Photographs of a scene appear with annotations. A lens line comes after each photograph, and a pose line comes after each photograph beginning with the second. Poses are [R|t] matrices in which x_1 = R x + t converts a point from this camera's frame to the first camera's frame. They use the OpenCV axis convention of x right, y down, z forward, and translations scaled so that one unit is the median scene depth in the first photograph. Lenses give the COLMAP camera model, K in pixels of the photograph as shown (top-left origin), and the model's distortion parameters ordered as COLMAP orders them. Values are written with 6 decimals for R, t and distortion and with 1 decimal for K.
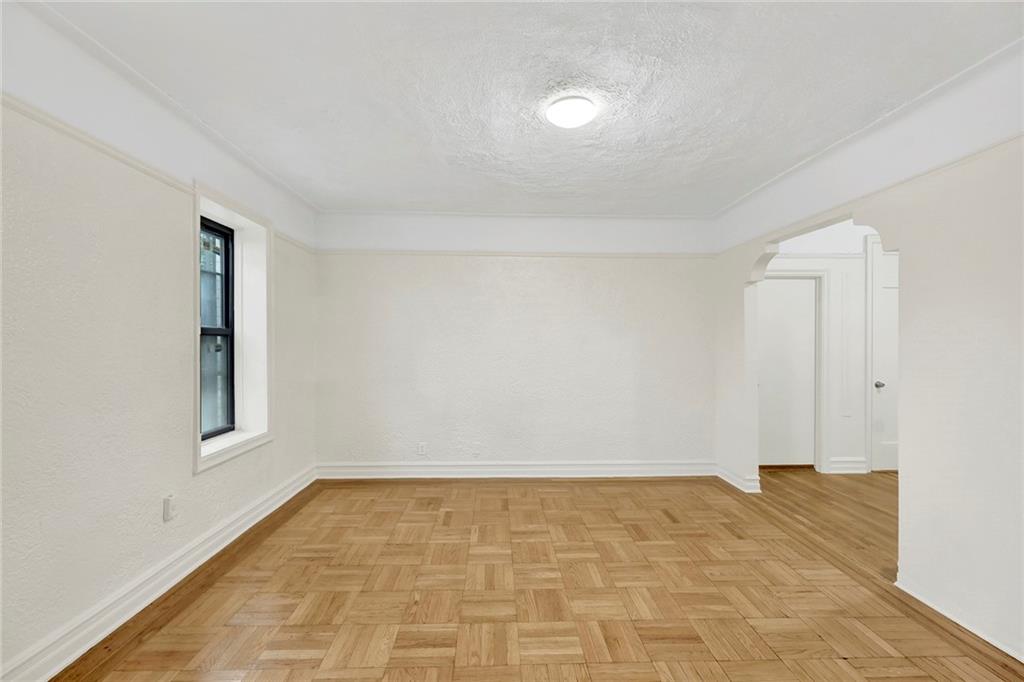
lens RADIAL K [[445.1, 0, 474.5], [0, 445.1, 343.1], [0, 0, 1]] dist [-0.000921, -0.000350]
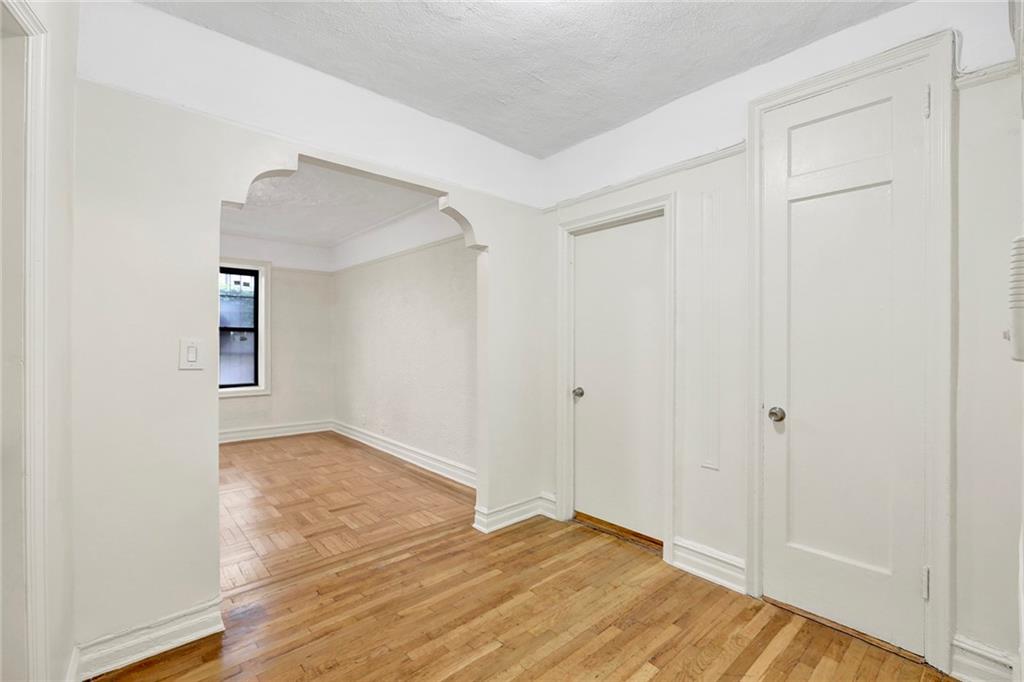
lens RADIAL K [[431.6, 0, 498.0], [0, 431.6, 342.2], [0, 0, 1]] dist [-0.007526, -0.000456]
pose [[0.649347, -0.000988, -0.760492, 1.448058], [-0.004471, 0.999977, -0.005117, 0.030254], [0.760479, 0.006723, 0.649327, 0.667577]]
